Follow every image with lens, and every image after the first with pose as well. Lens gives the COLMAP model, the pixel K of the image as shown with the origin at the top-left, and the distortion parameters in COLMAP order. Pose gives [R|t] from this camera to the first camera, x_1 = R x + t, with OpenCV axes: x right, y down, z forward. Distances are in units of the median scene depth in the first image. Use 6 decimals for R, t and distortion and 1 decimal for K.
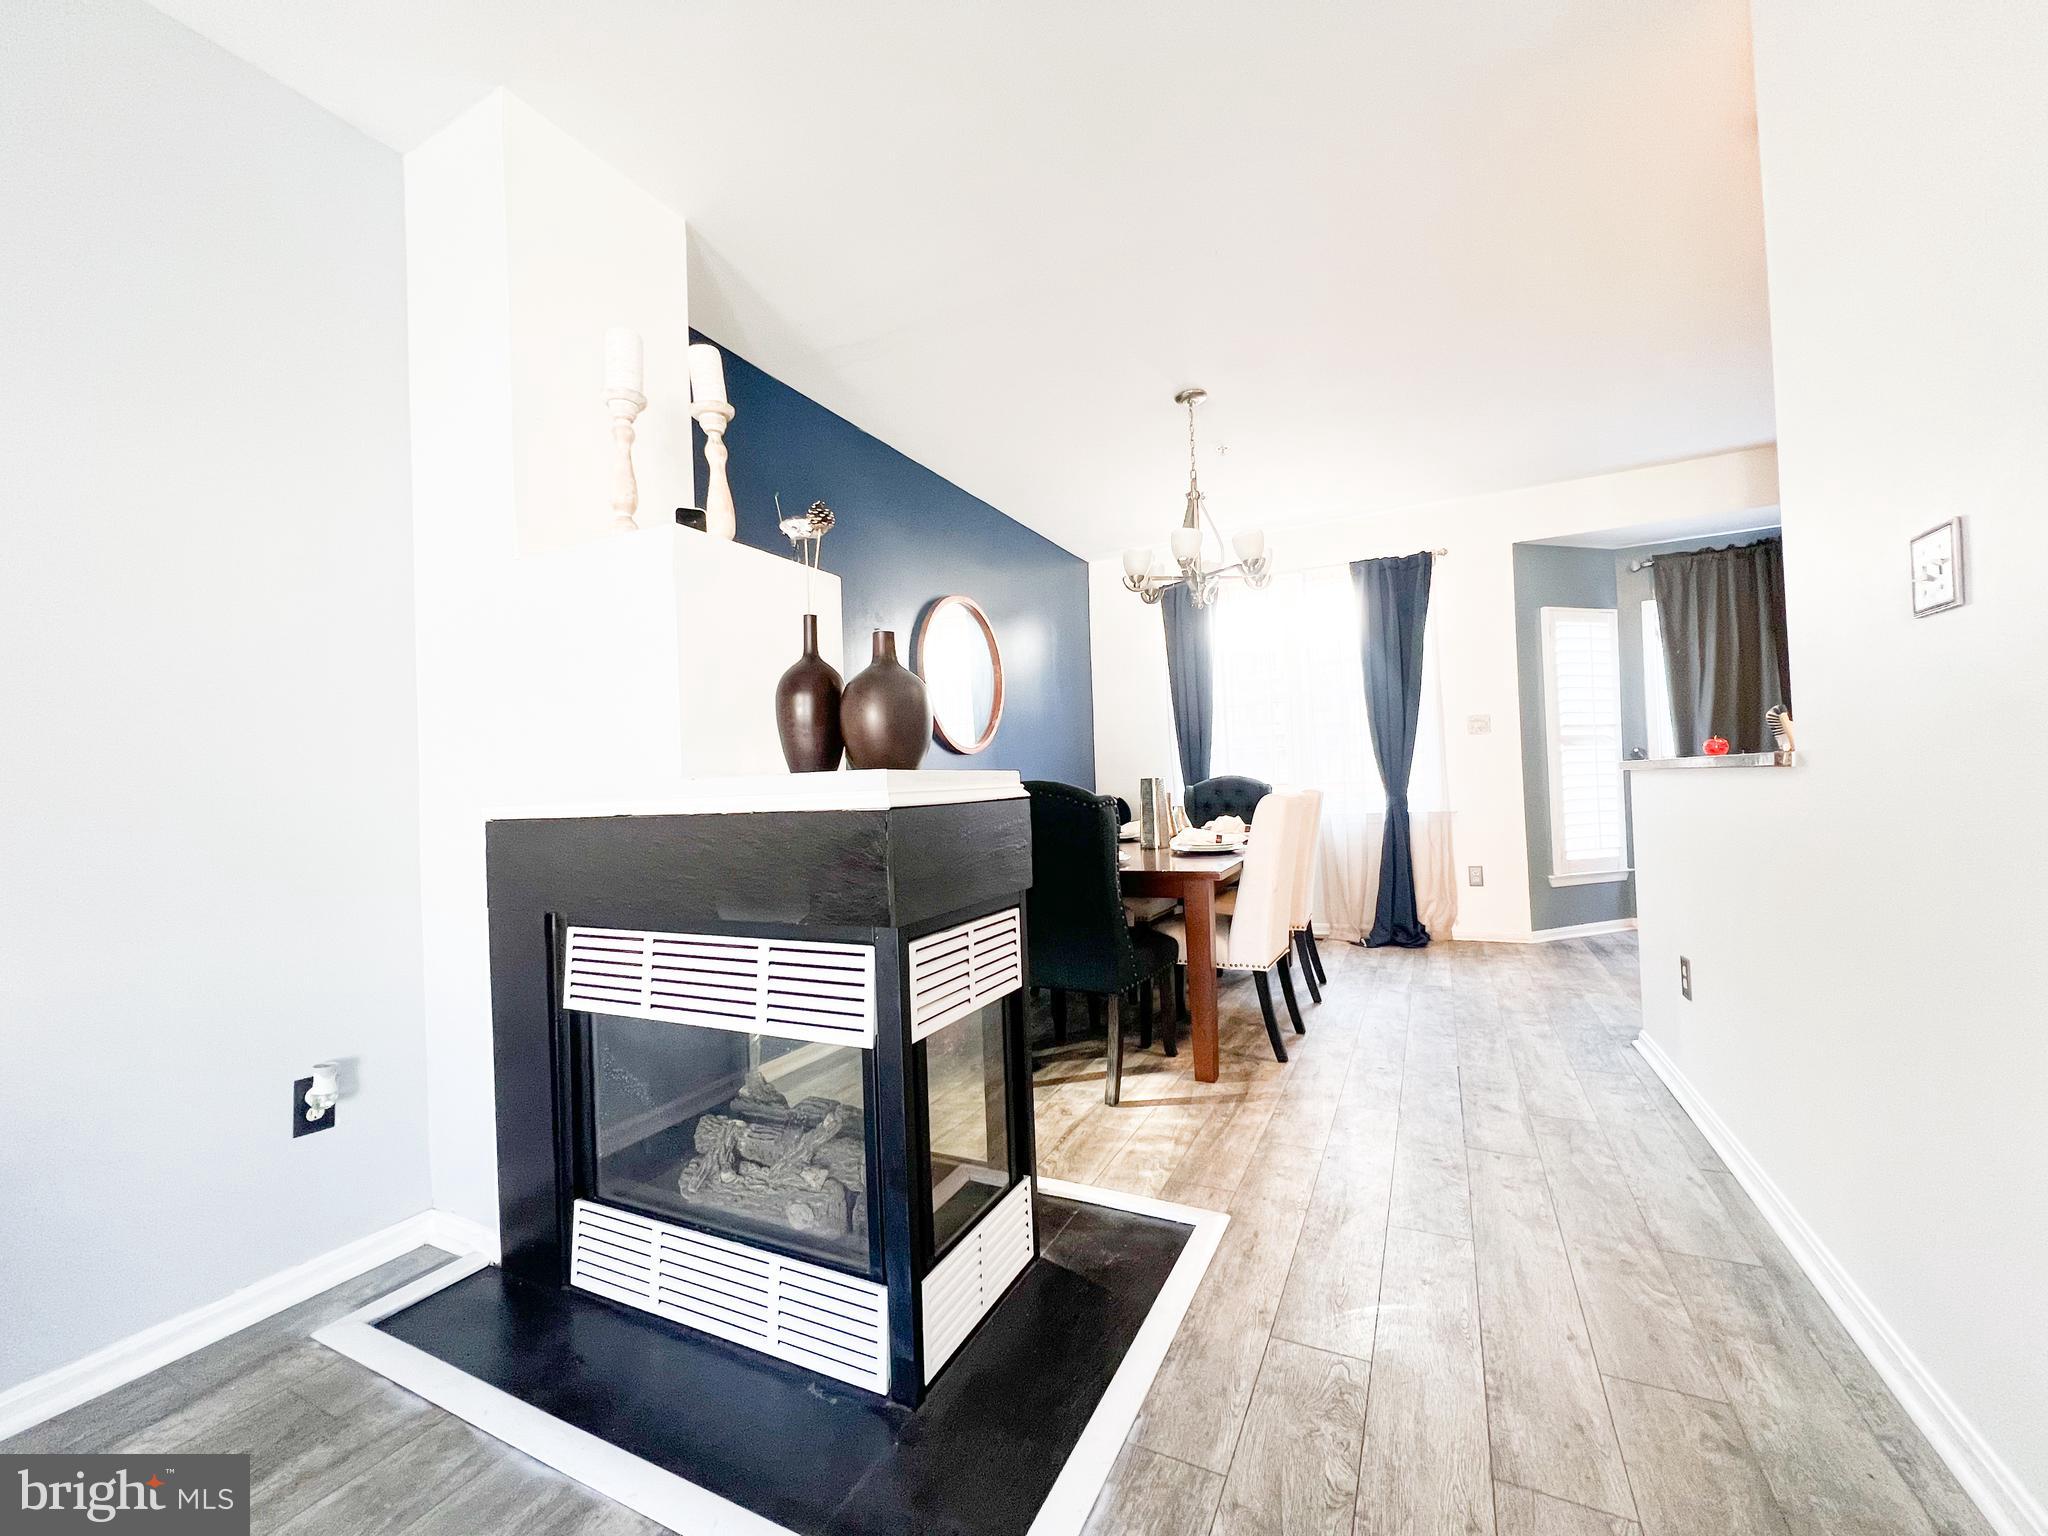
lens RADIAL K [[820.3, 0, 1026.6], [0, 820.3, 769.9], [0, 0, 1]] dist [-0.001745, 0.000527]
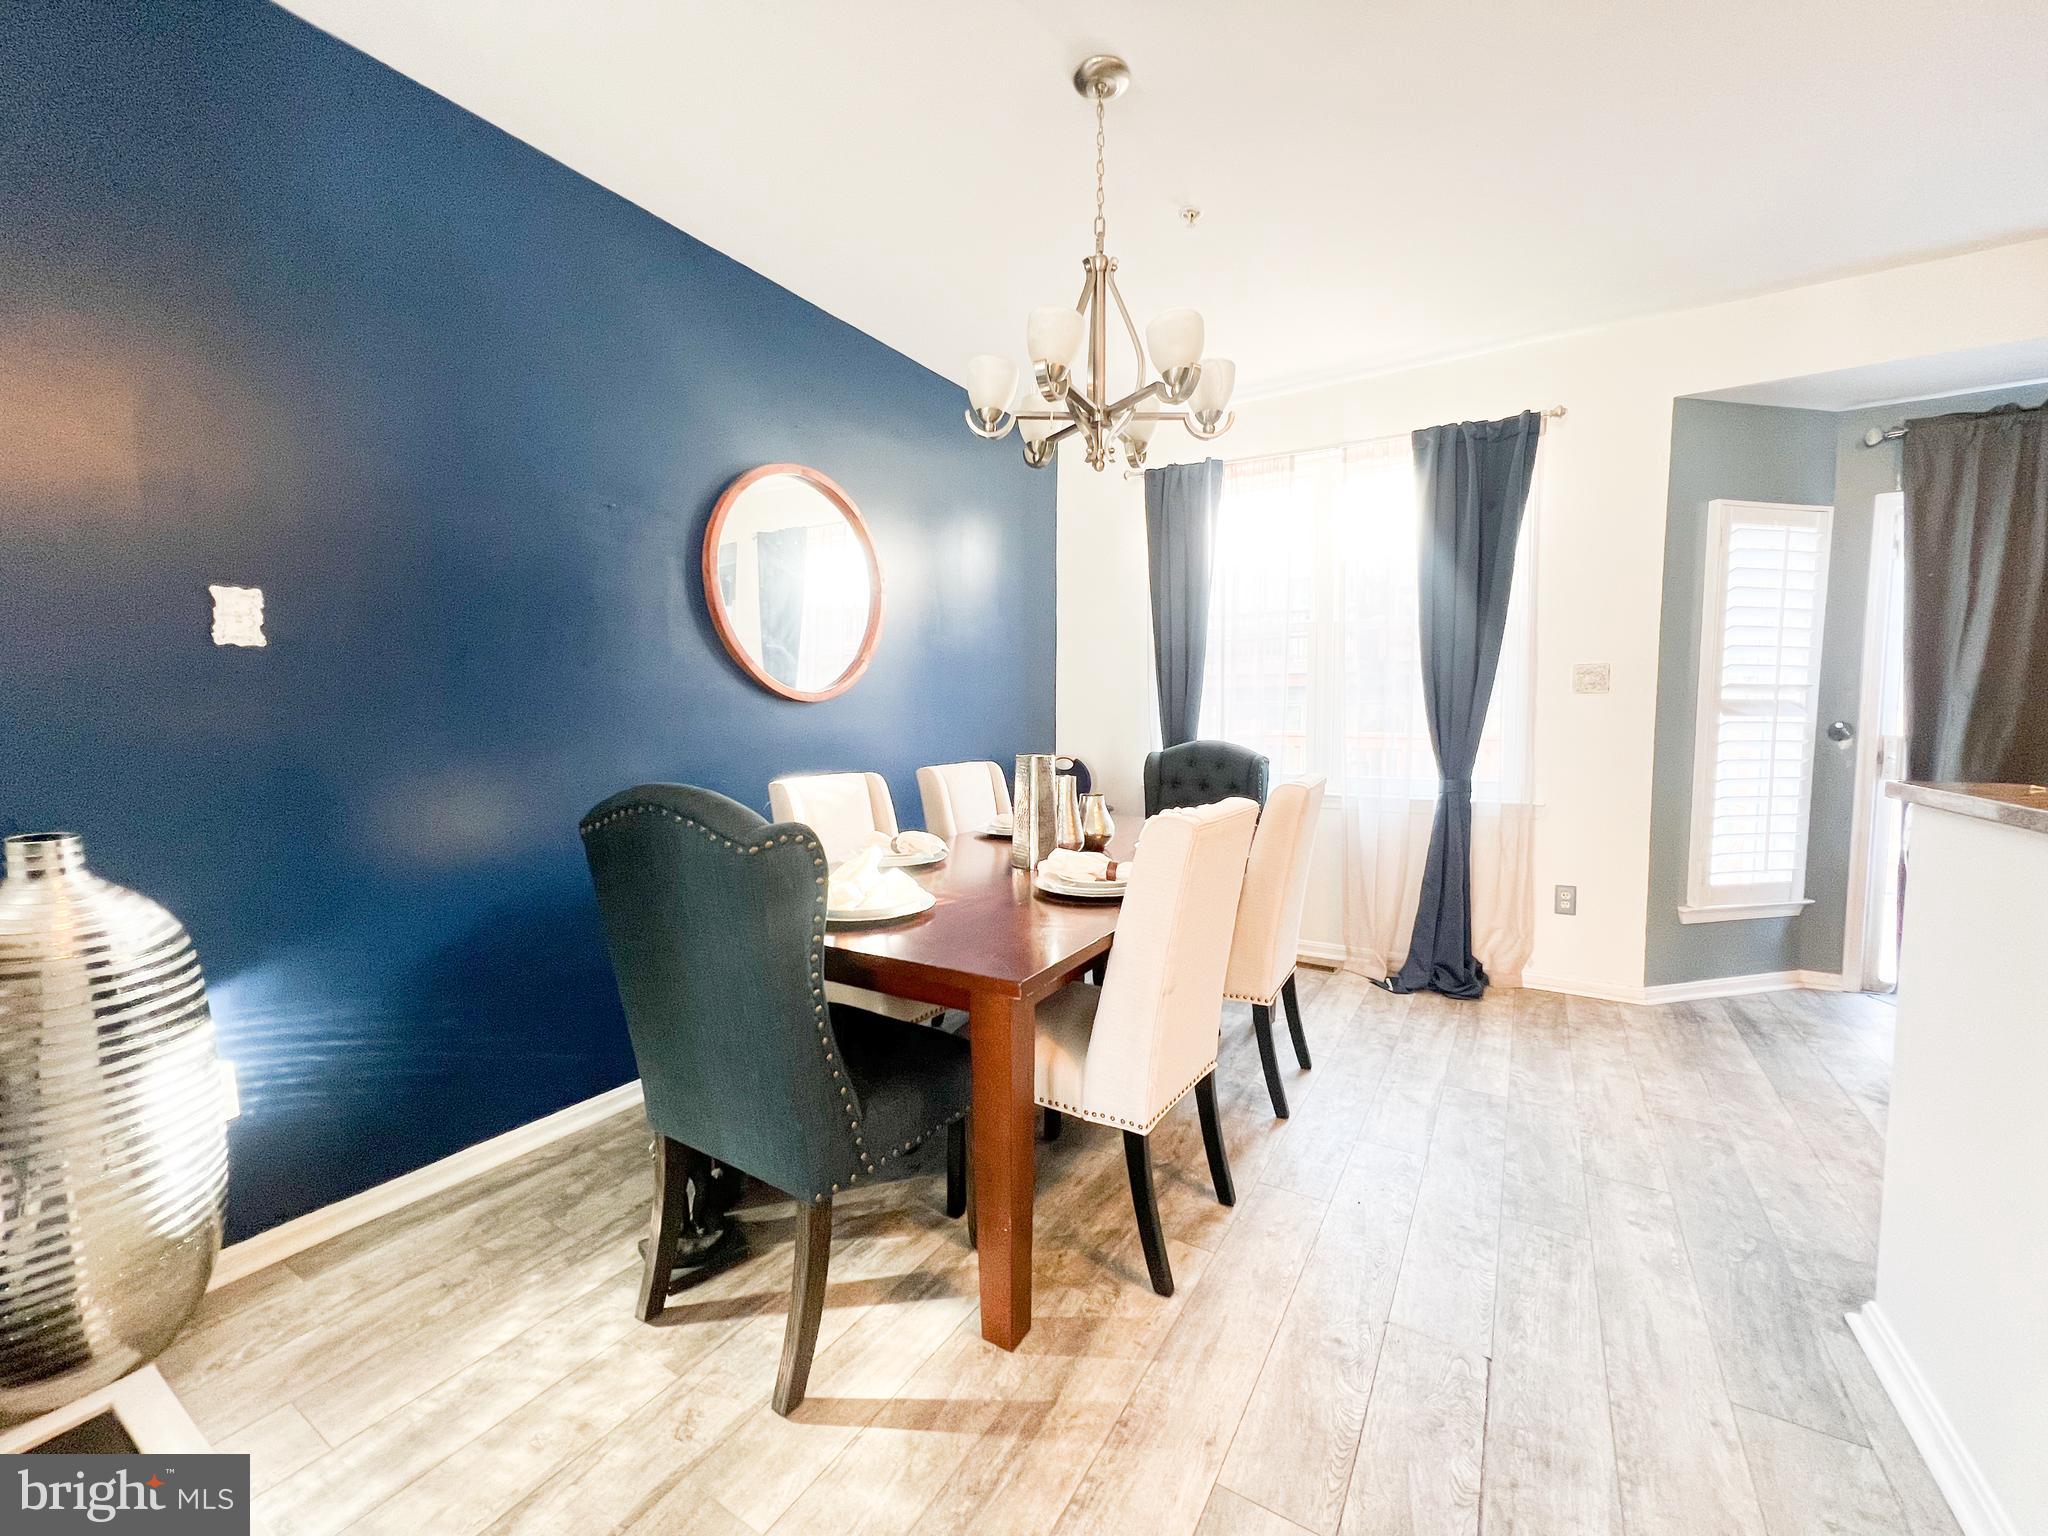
lens RADIAL K [[820.3, 0, 1026.6], [0, 820.3, 769.9], [0, 0, 1]] dist [-0.001745, 0.000527]
pose [[0.995275, 0.041521, -0.087767, 0.158440], [-0.033339, 0.995135, 0.092714, -0.028874], [0.091190, -0.089350, 0.991817, 0.294510]]
